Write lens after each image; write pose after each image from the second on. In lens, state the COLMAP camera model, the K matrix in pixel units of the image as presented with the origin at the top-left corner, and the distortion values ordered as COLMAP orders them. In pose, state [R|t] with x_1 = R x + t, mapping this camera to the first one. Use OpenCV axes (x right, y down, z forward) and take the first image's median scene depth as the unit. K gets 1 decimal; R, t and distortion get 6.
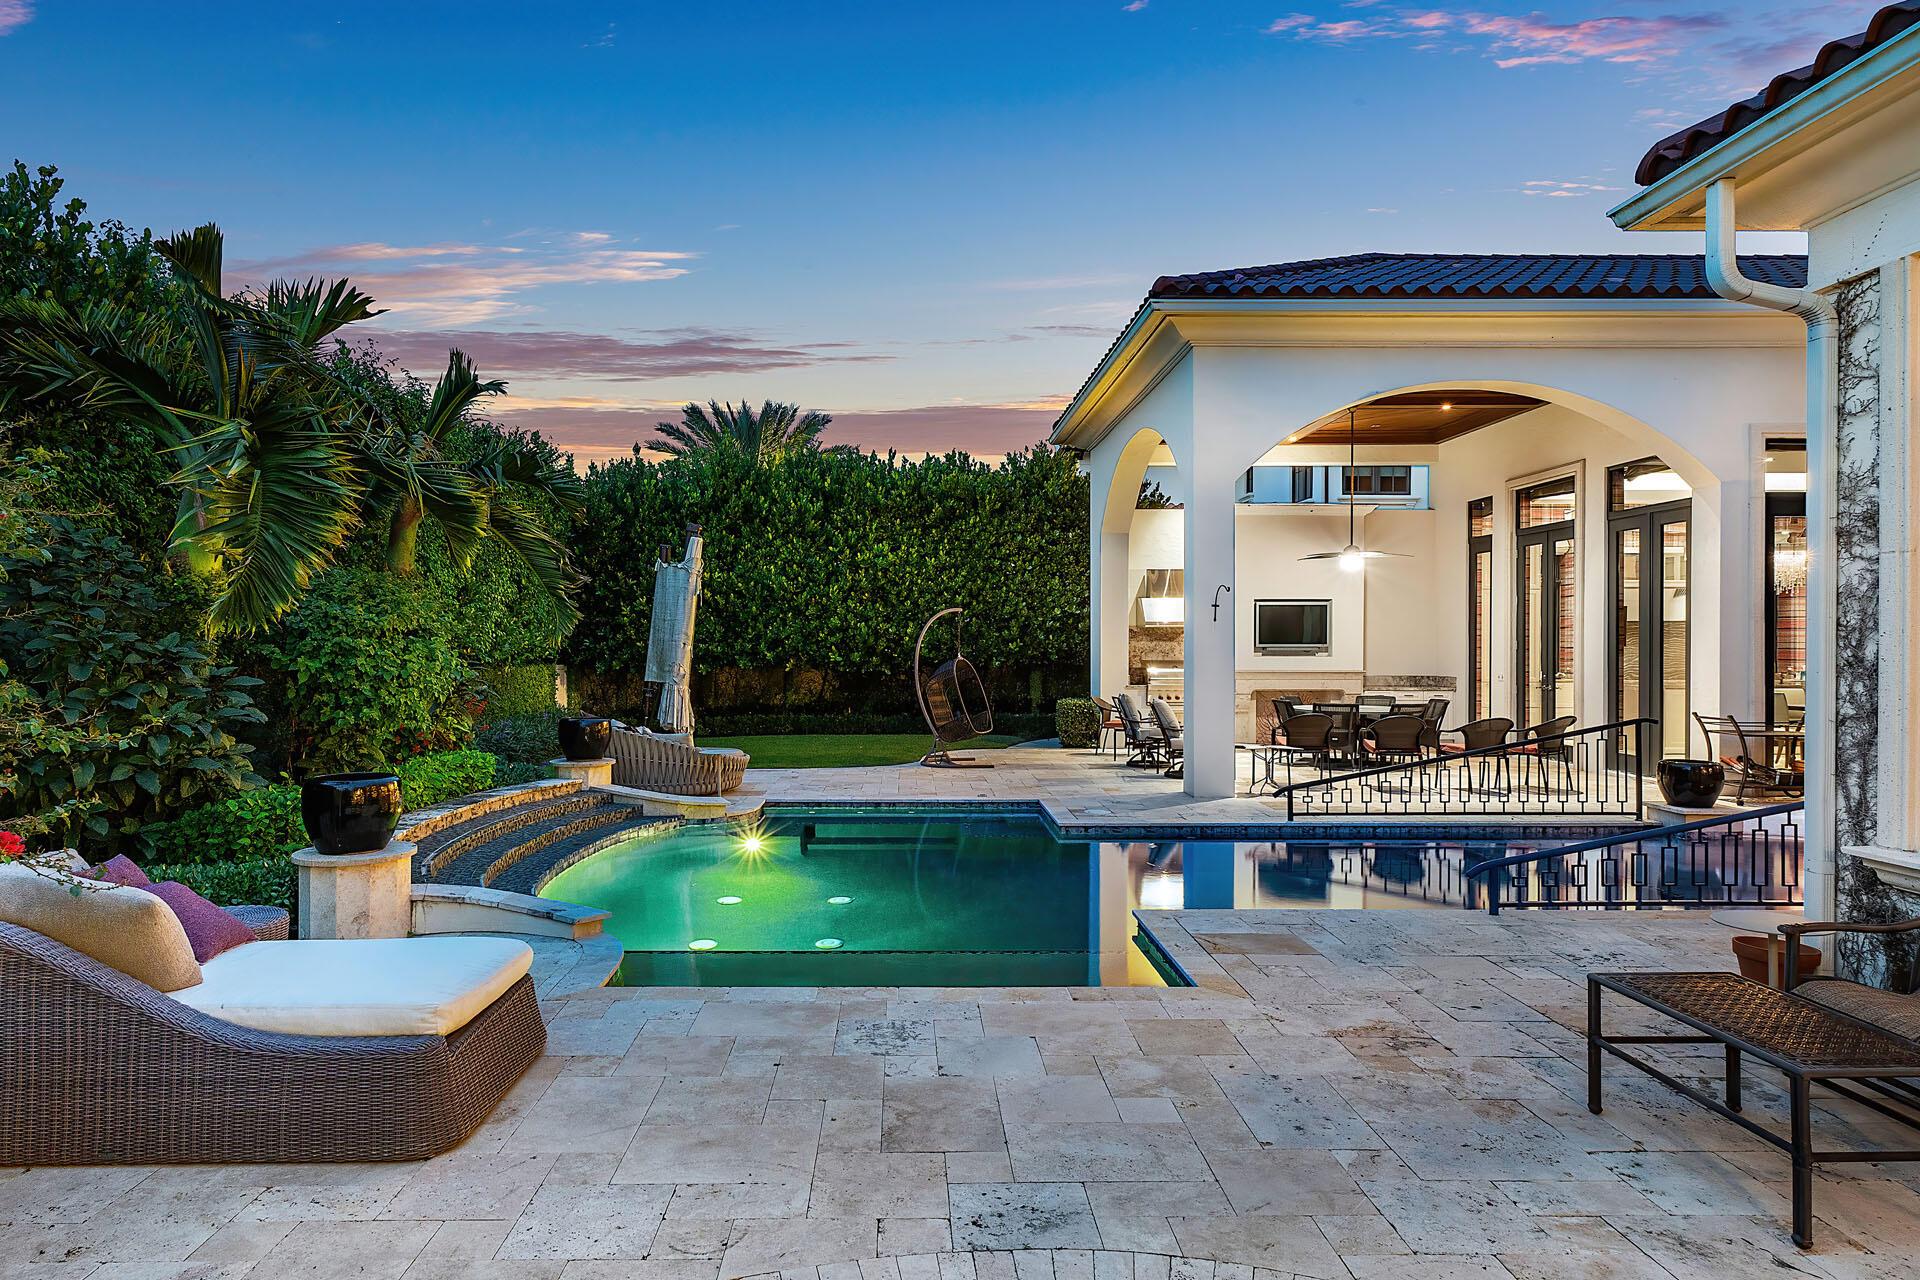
lens RADIAL K [[956.0, 0, 960.0], [0, 956.0, 640.0], [0, 0, 1]] dist [-0.001883, 0.000501]
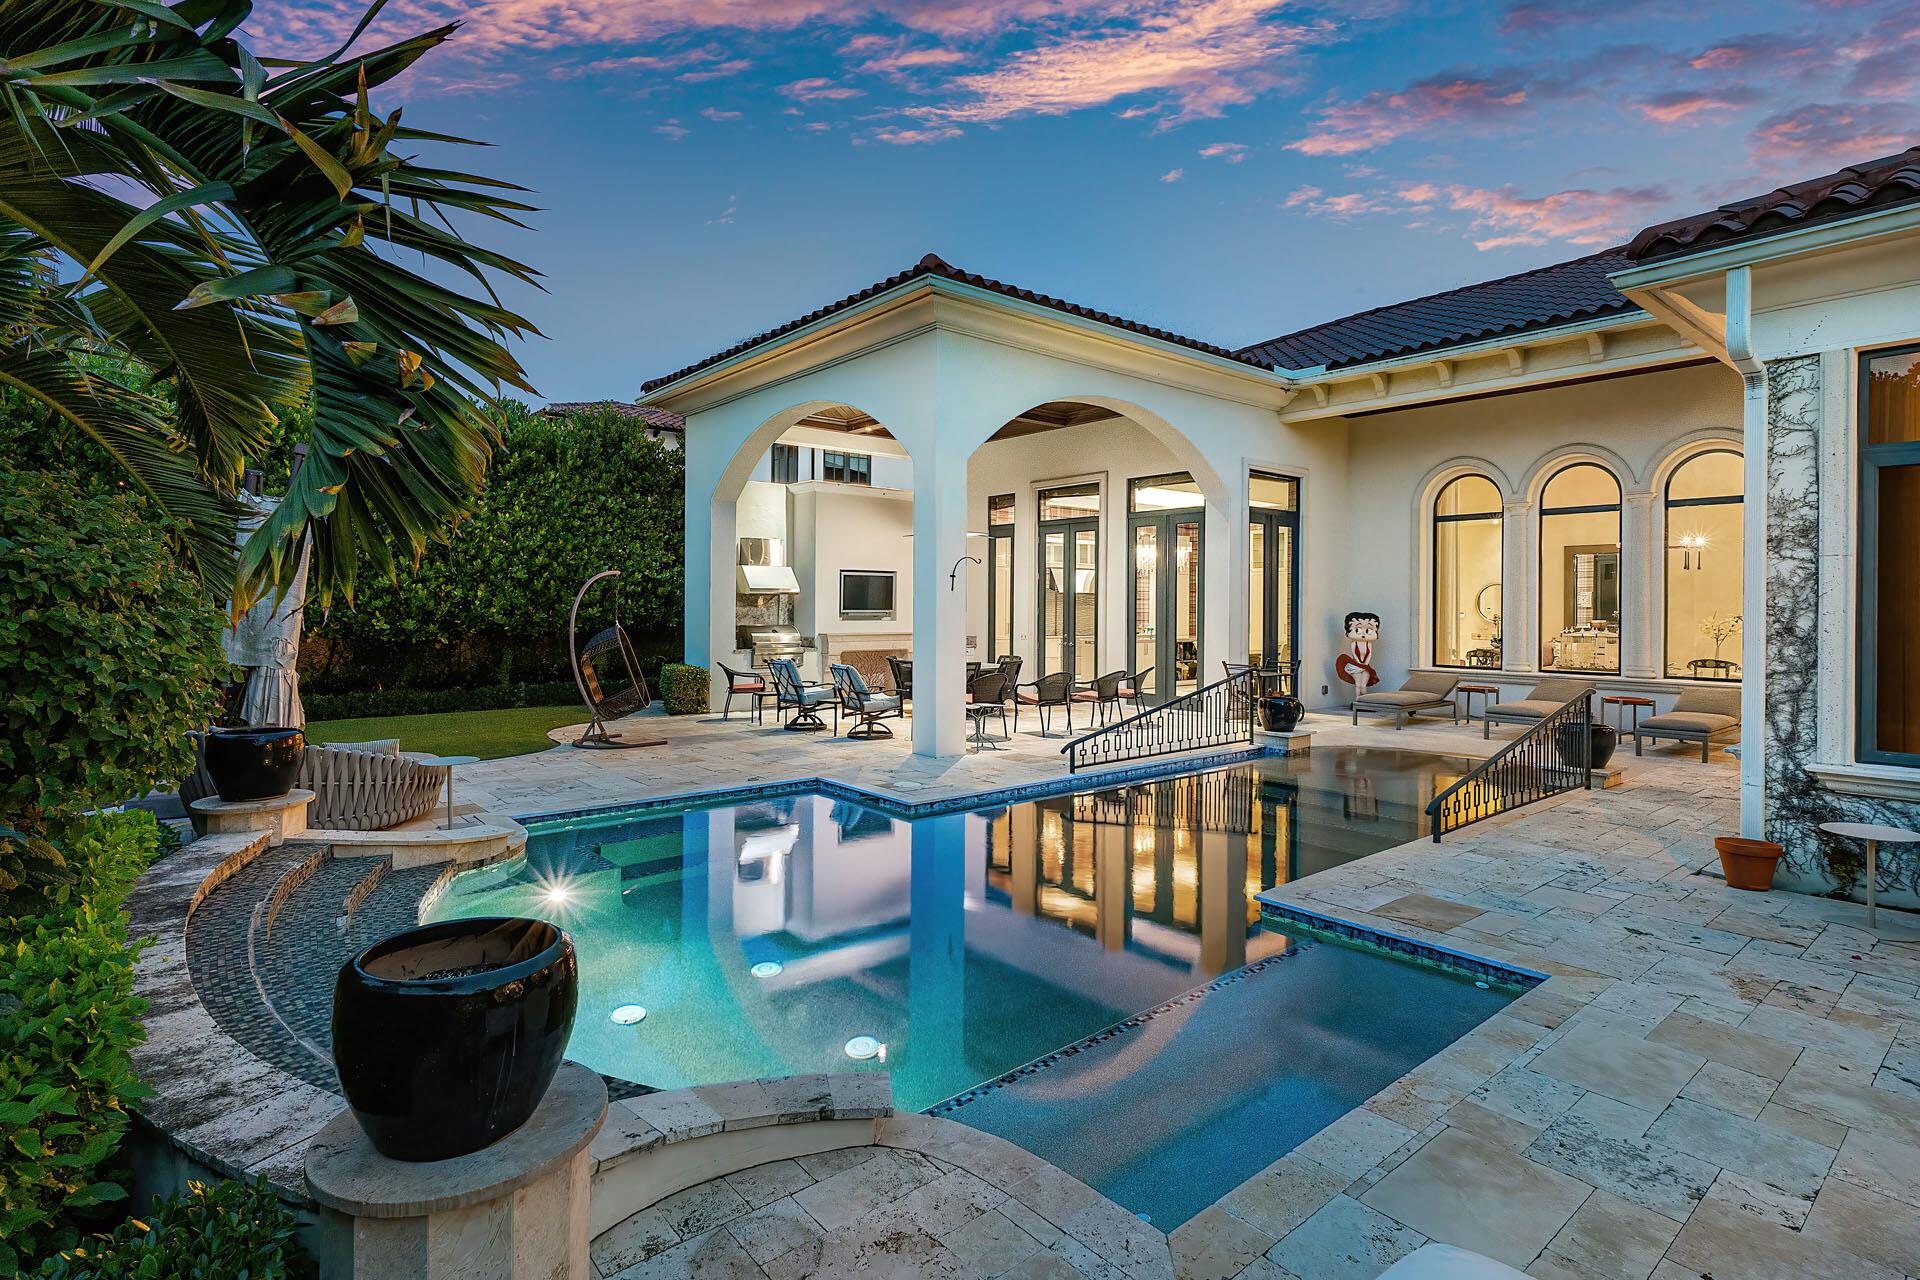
lens RADIAL K [[844.4, 0, 961.2], [0, 844.4, 607.7], [0, 0, 1]] dist [-0.000270, 0.000554]
pose [[0.828762, 0.002834, 0.559594, -0.206191], [-0.005456, 0.999981, 0.003017, -0.002917], [-0.559575, -0.005553, 0.828761, 0.177355]]
